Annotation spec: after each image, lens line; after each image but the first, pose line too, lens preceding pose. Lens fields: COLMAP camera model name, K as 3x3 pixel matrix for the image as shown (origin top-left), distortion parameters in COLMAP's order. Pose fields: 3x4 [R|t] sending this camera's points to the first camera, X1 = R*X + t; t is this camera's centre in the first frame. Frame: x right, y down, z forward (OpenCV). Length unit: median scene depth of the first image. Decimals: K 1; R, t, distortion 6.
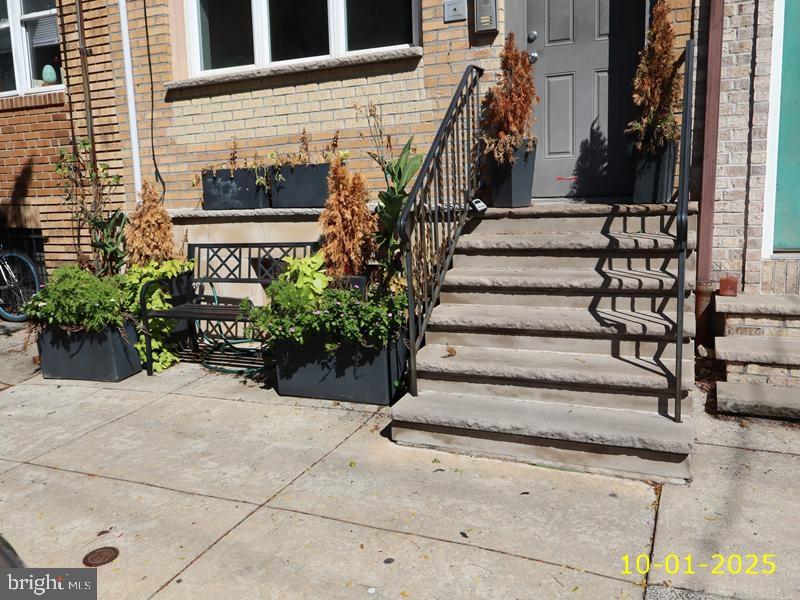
lens RADIAL K [[714.6, 0, 400.0], [0, 714.6, 300.0], [0, 0, 1]] dist [-0.006056, -0.003007]
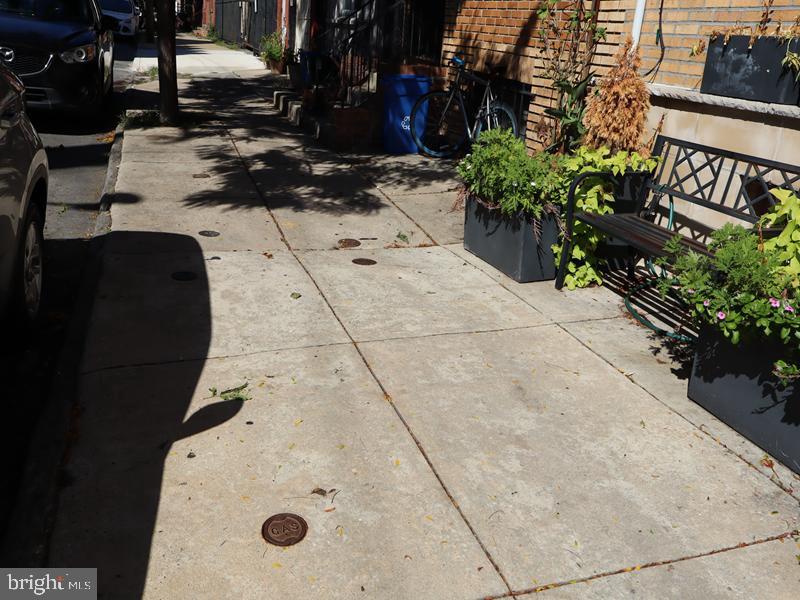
lens RADIAL K [[697.2, 0, 399.6], [0, 697.2, 235.7], [0, 0, 1]] dist [-0.003339, -0.001364]
pose [[0.685758, 0.304819, -0.660924, 0.017791], [-0.251304, 0.951393, 0.178036, -0.042214], [0.683068, 0.044003, 0.729028, 0.323845]]
